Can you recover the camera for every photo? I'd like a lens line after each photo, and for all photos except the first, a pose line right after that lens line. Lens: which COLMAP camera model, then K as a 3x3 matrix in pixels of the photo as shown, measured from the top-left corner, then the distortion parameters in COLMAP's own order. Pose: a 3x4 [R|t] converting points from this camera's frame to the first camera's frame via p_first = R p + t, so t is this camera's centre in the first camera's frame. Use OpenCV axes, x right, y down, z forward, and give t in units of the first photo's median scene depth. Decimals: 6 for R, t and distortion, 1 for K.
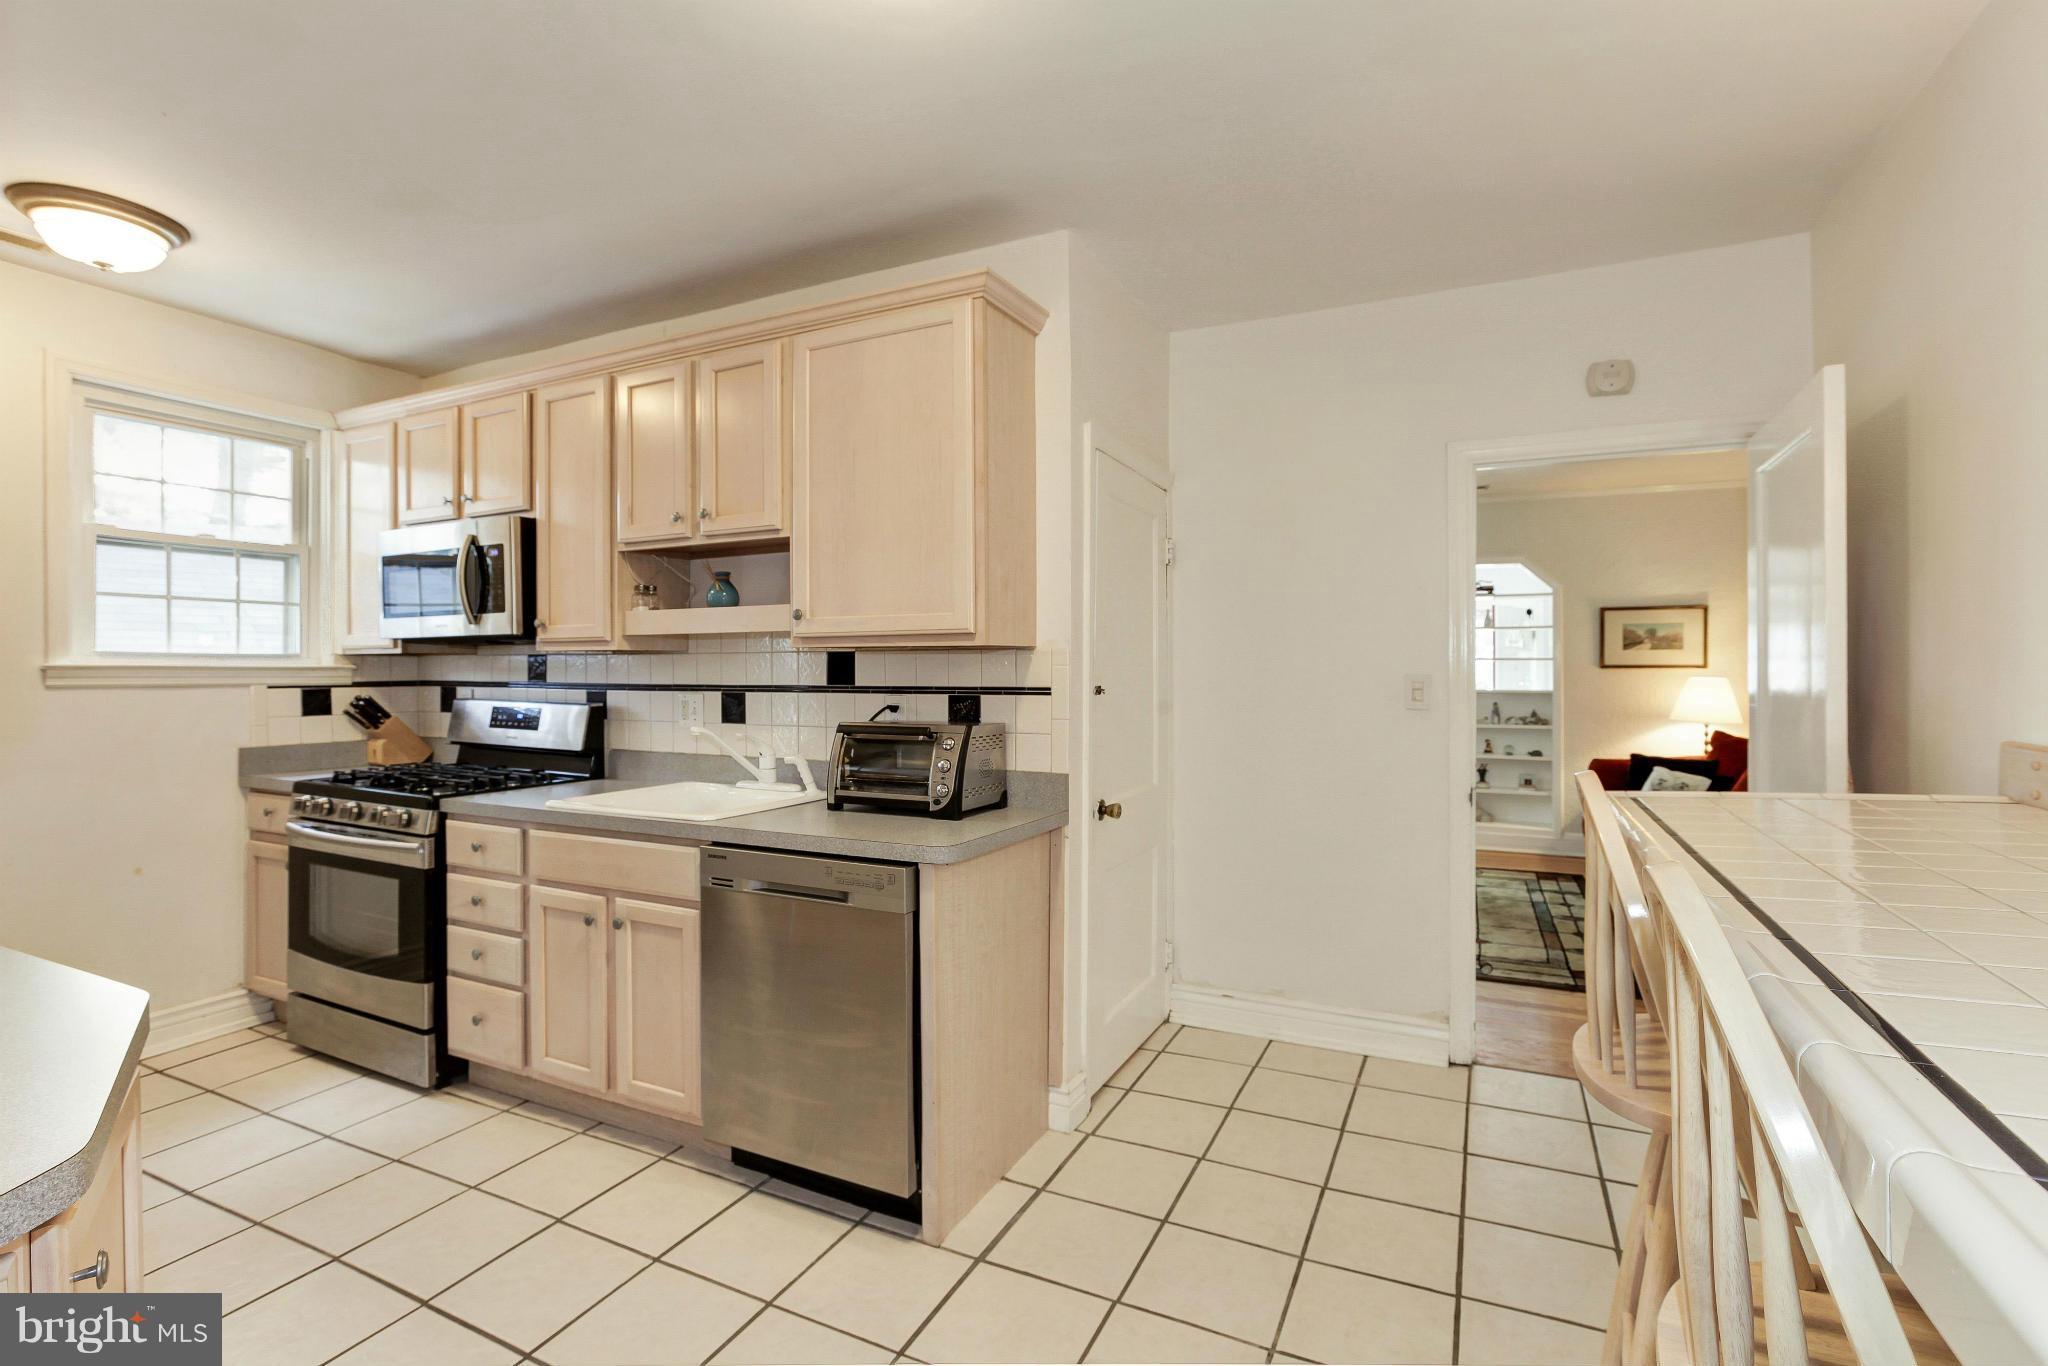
lens RADIAL K [[961.4, 0, 993.3], [0, 961.4, 668.9], [0, 0, 1]] dist [-0.013696, 0.008398]
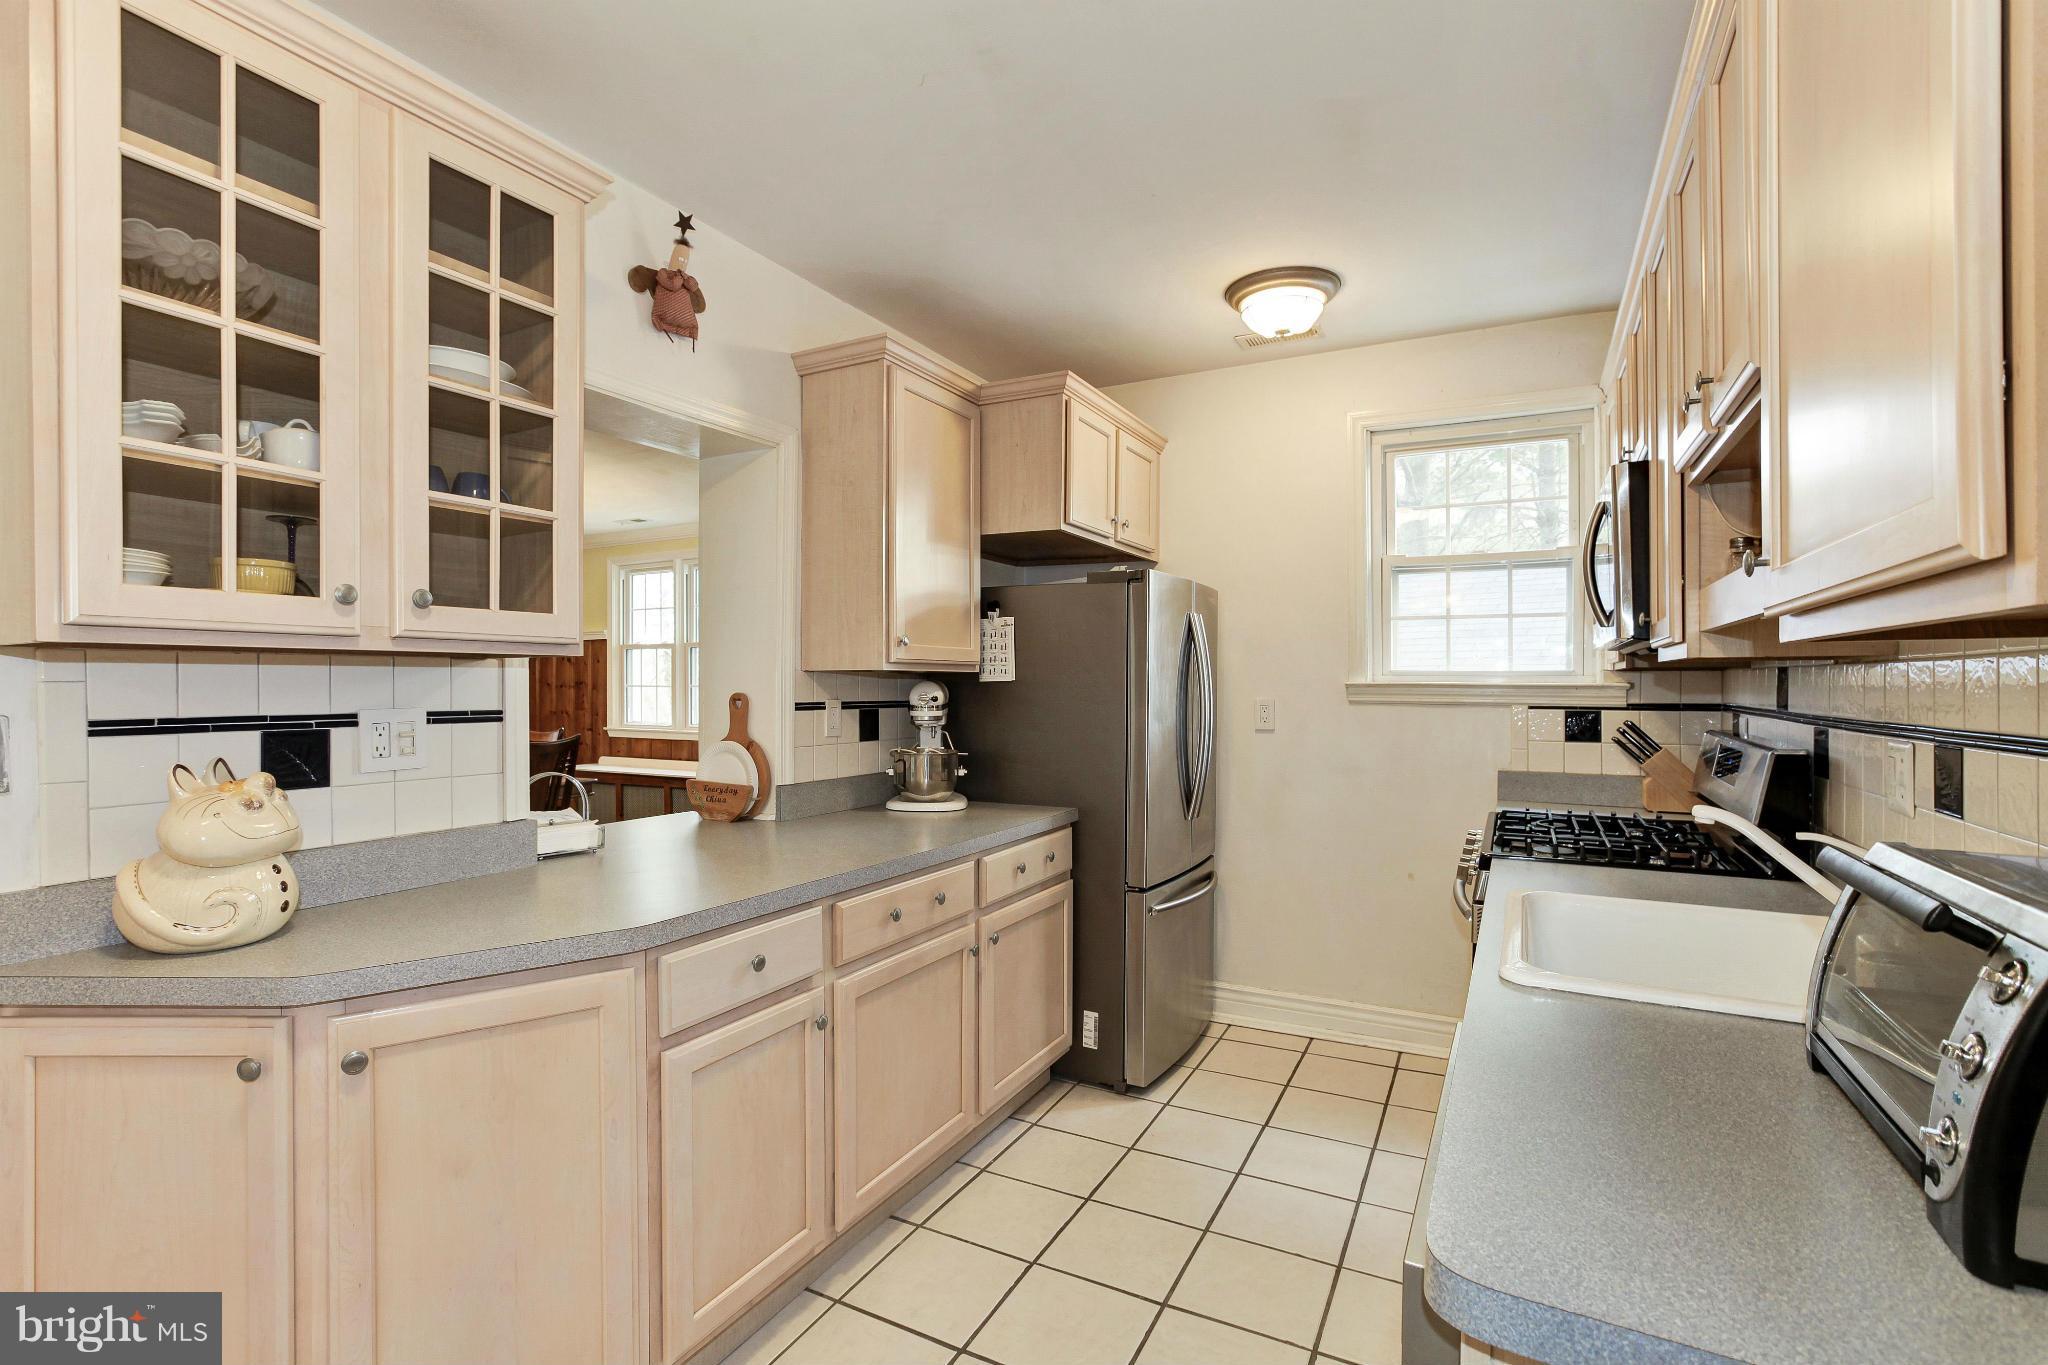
lens RADIAL K [[961.4, 0, 1018.6], [0, 961.4, 689.5], [0, 0, 1]] dist [-0.013696, 0.008398]
pose [[-0.008518, 0.006710, -0.999941, 0.195985], [-0.001151, 0.999977, 0.006720, -0.004239], [0.999963, 0.001208, -0.008510, 0.615800]]
